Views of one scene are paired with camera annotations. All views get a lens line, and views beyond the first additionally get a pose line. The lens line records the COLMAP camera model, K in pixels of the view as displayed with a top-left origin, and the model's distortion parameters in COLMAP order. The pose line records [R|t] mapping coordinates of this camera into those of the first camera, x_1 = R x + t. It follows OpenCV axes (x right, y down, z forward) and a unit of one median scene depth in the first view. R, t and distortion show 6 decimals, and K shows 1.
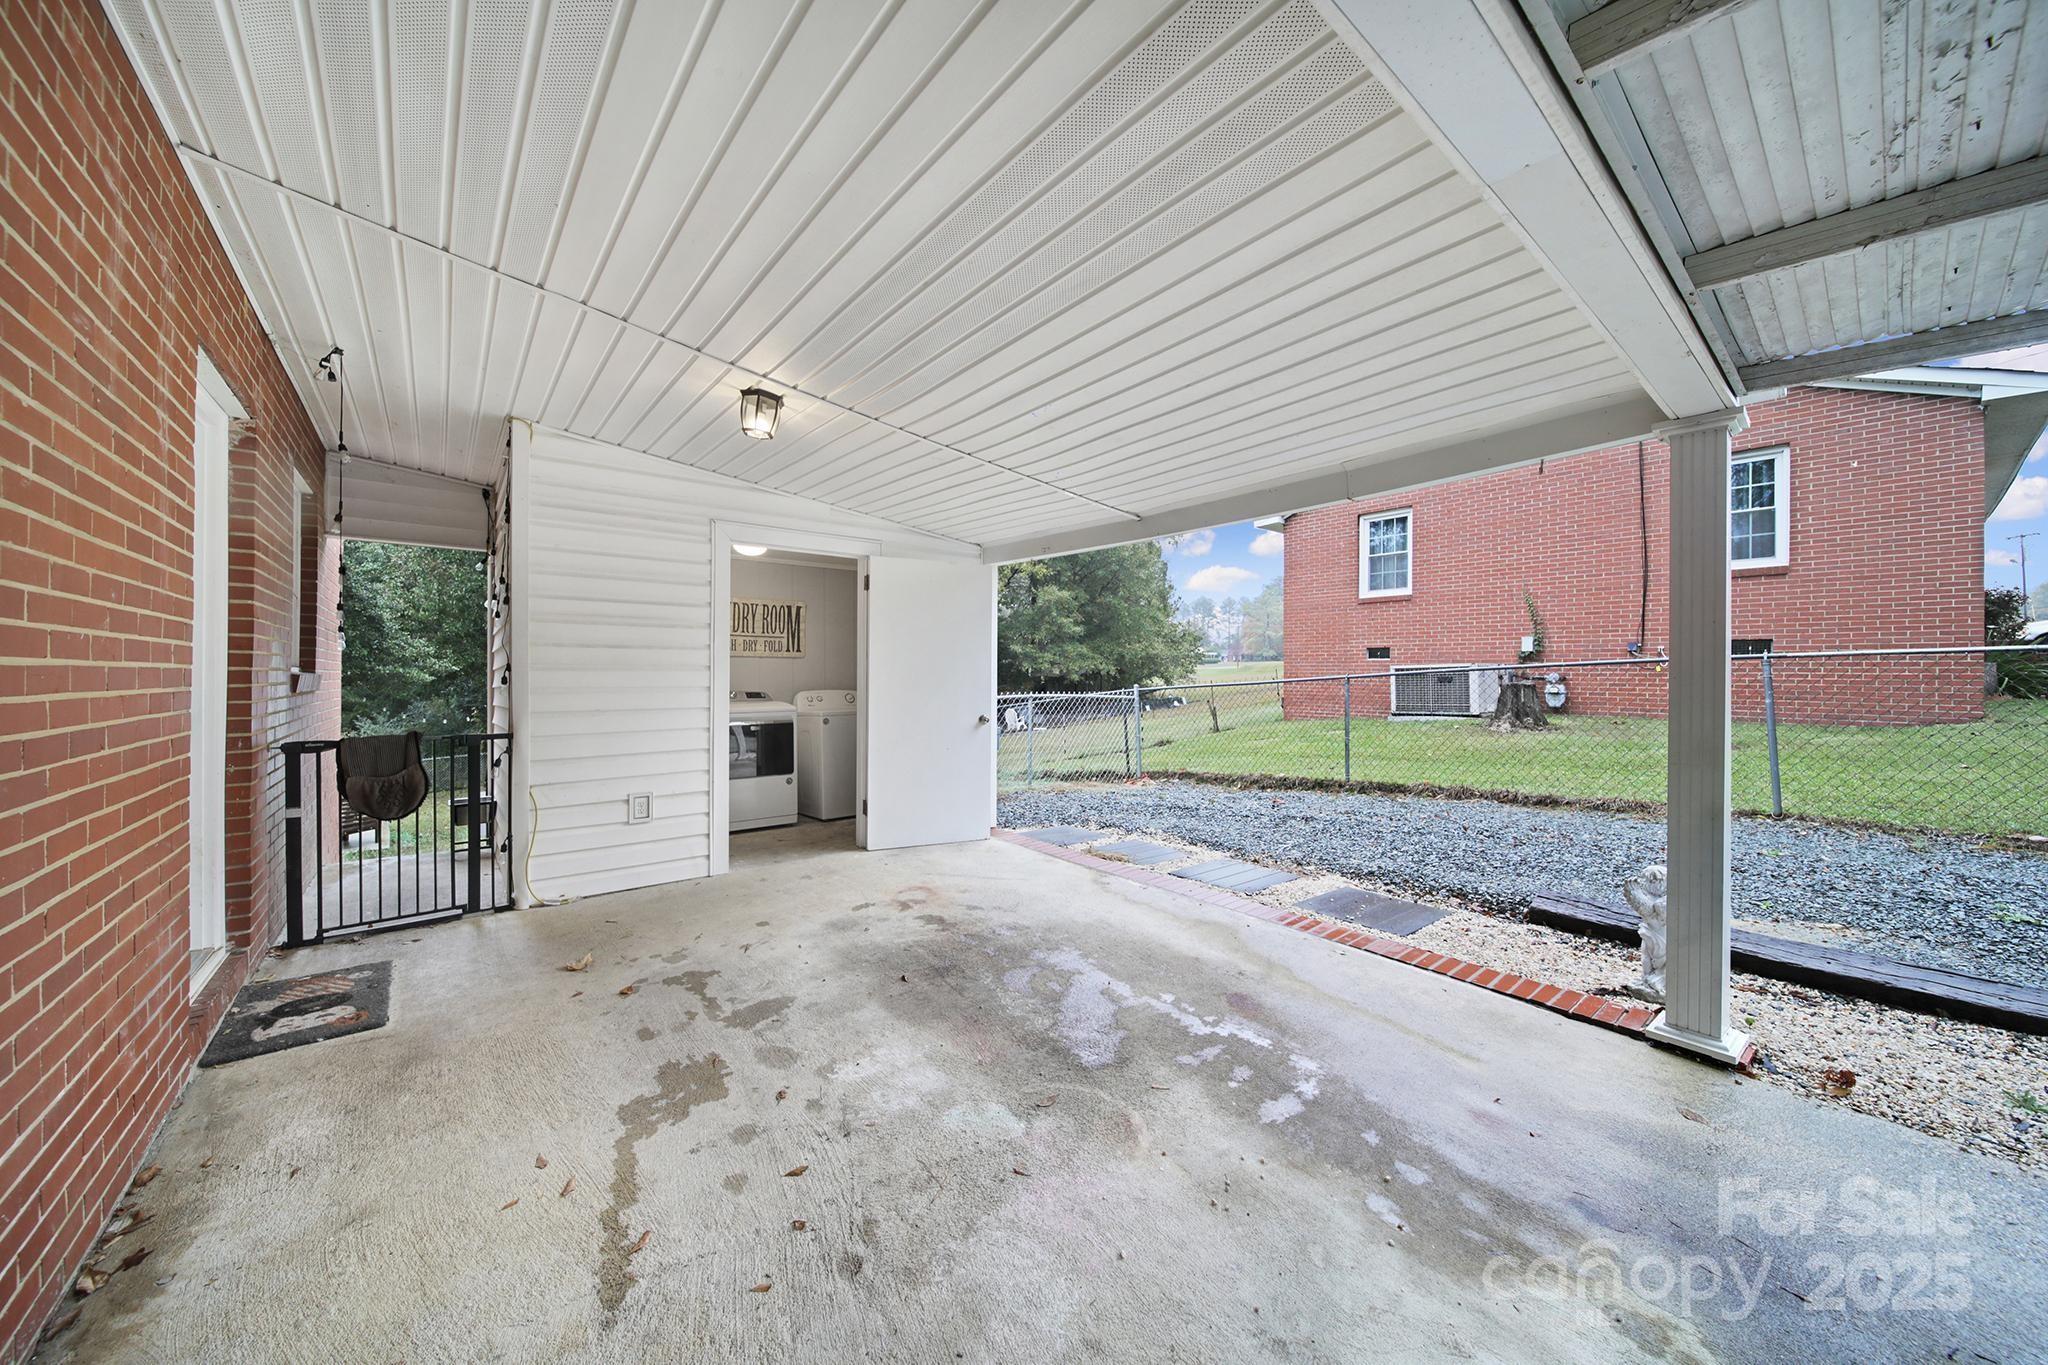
lens RADIAL K [[704.8, 0, 1022.9], [0, 704.8, 676.3], [0, 0, 1]] dist [-0.000351, -0.000174]
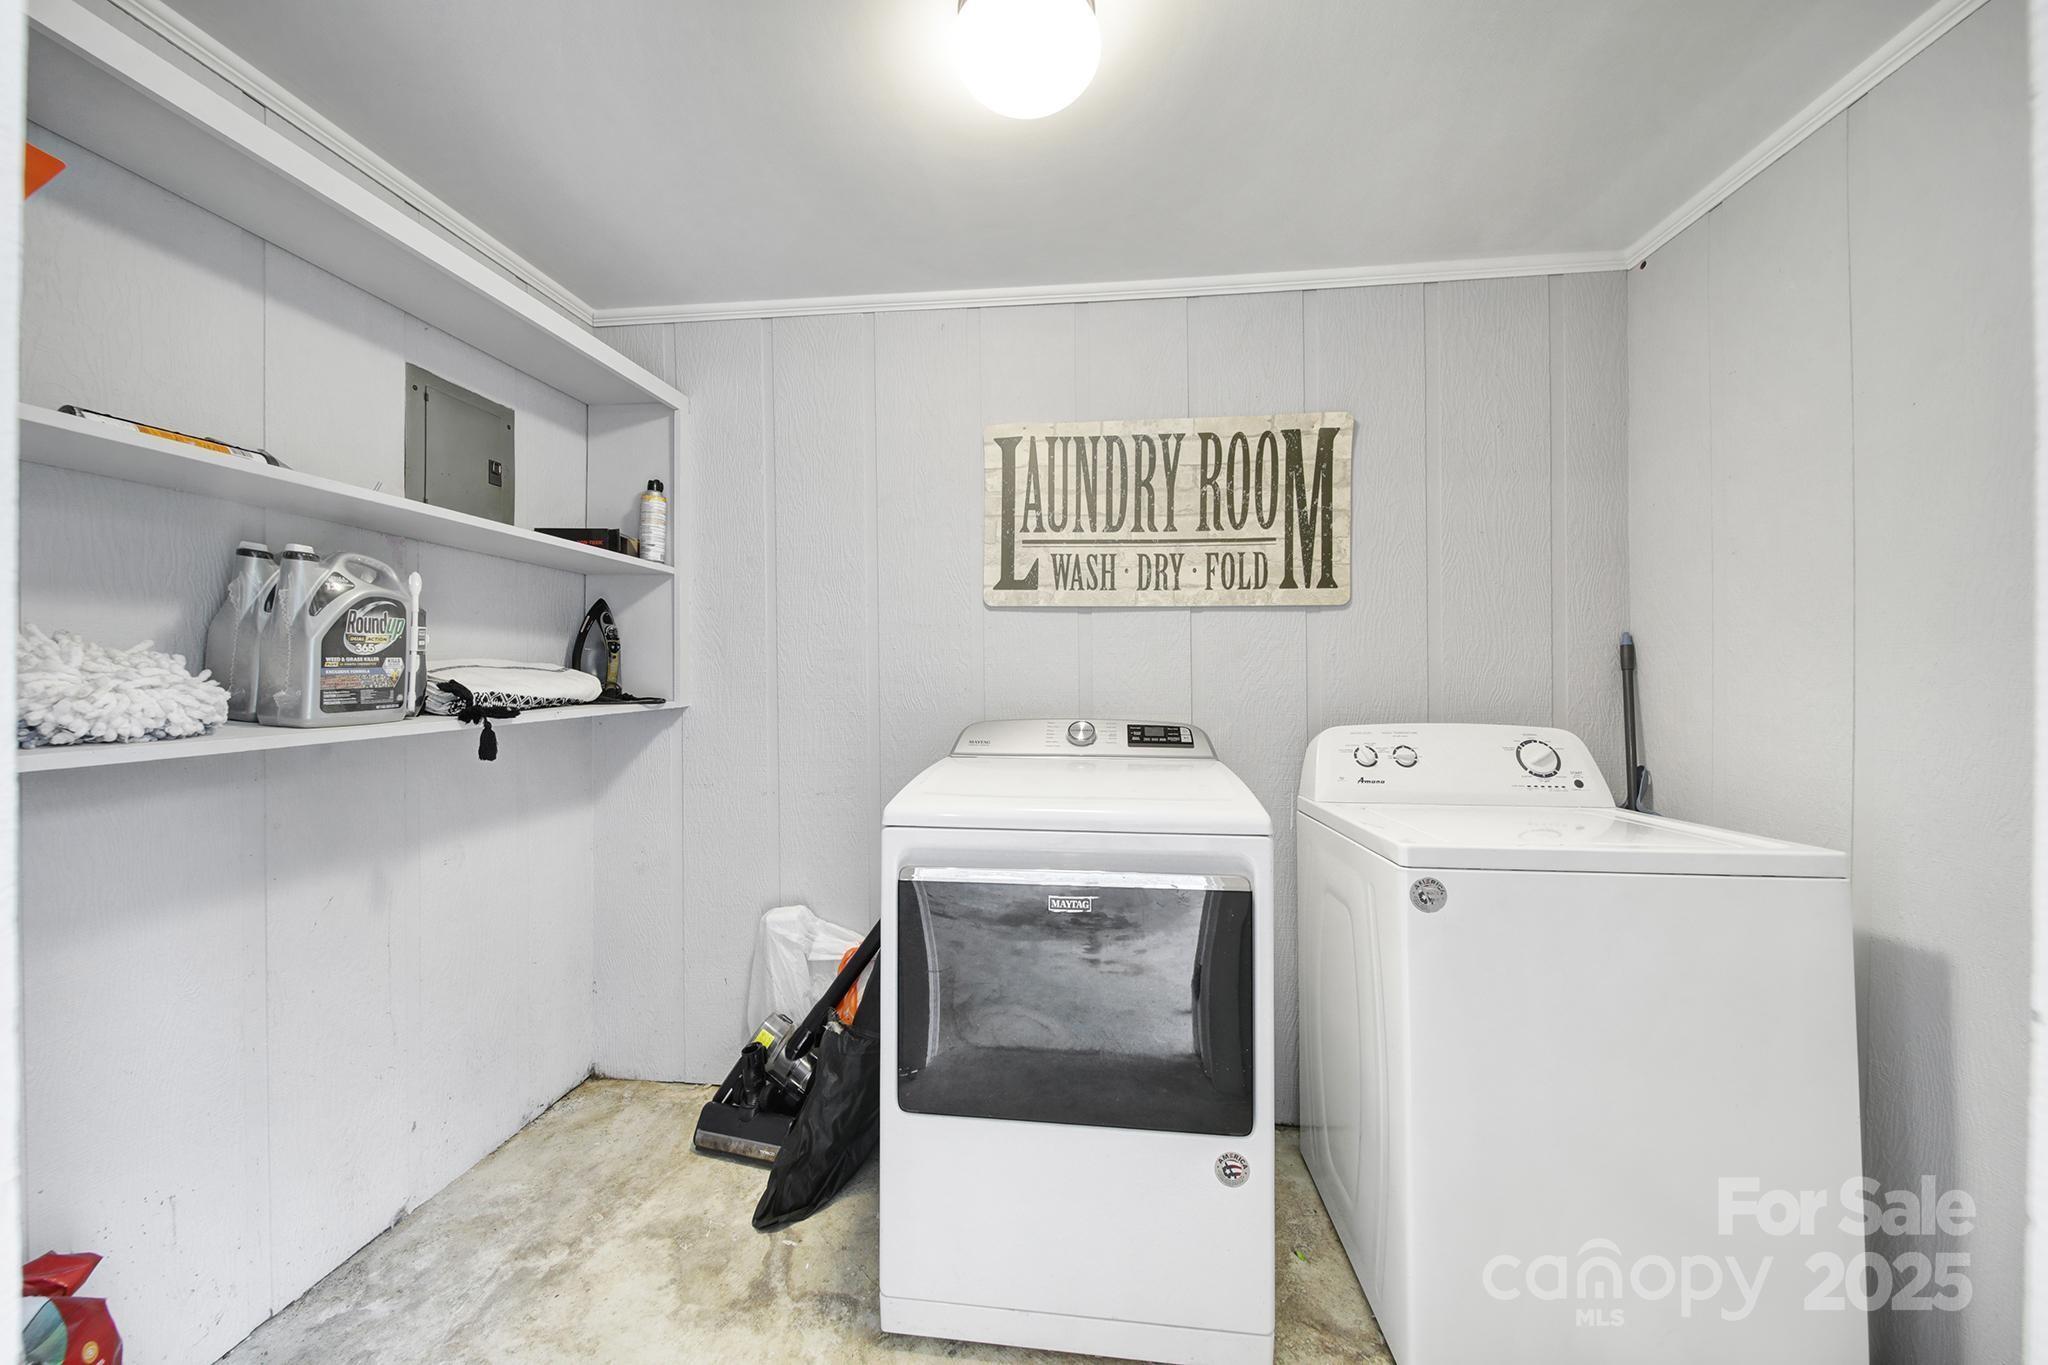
lens RADIAL K [[721.4, 0, 1030.3], [0, 721.4, 680.5], [0, 0, 1]] dist [-0.000369, -0.000134]
pose [[0.702525, -0.001887, -0.711656, -0.298308], [-0.001012, 0.999993, -0.003651, 0.007522], [0.711658, 0.003285, 0.702519, 1.087884]]
